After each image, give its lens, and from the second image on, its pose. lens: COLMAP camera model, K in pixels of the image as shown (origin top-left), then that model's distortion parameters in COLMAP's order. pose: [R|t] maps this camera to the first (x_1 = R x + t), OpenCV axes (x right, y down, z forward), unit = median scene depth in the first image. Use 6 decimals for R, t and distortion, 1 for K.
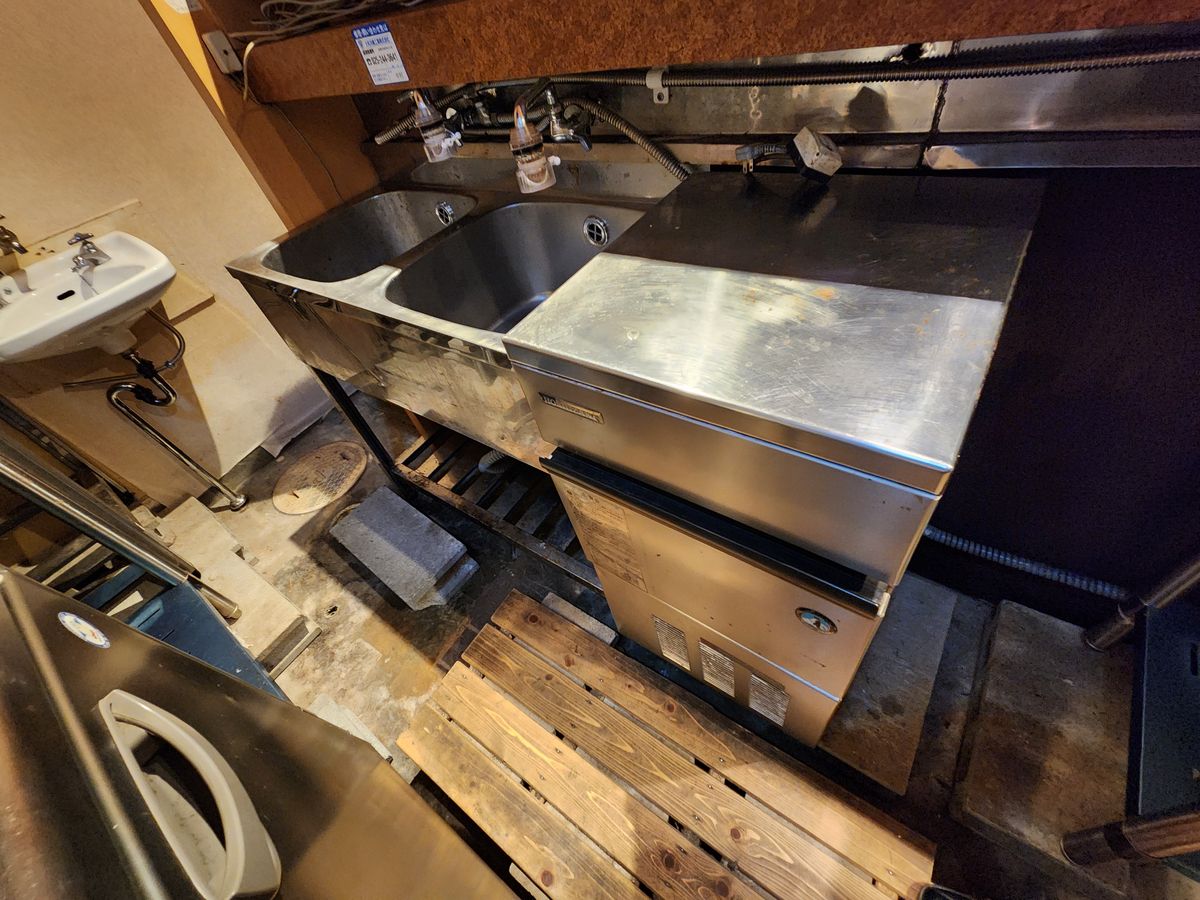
lens RADIAL K [[488.3, 0, 598.0], [0, 488.3, 443.4], [0, 0, 1]] dist [0.005380, -0.004205]
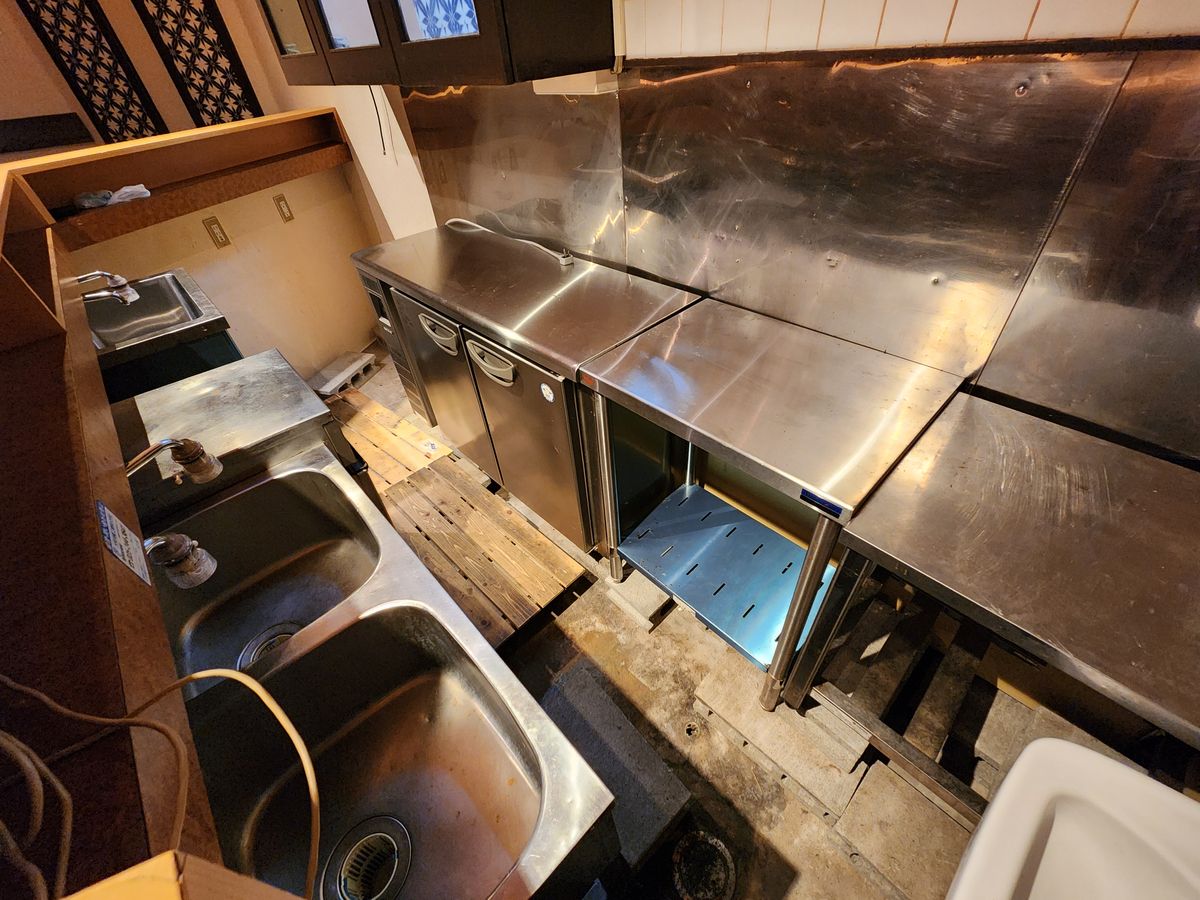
lens RADIAL K [[488.3, 0, 598.0], [0, 488.3, 443.4], [0, 0, 1]] dist [0.005380, -0.004205]
pose [[-0.951686, 0.055083, 0.302092, -0.693474], [0.305424, 0.068005, 0.949785, -0.685969], [0.031773, 0.996163, -0.081543, 0.501579]]
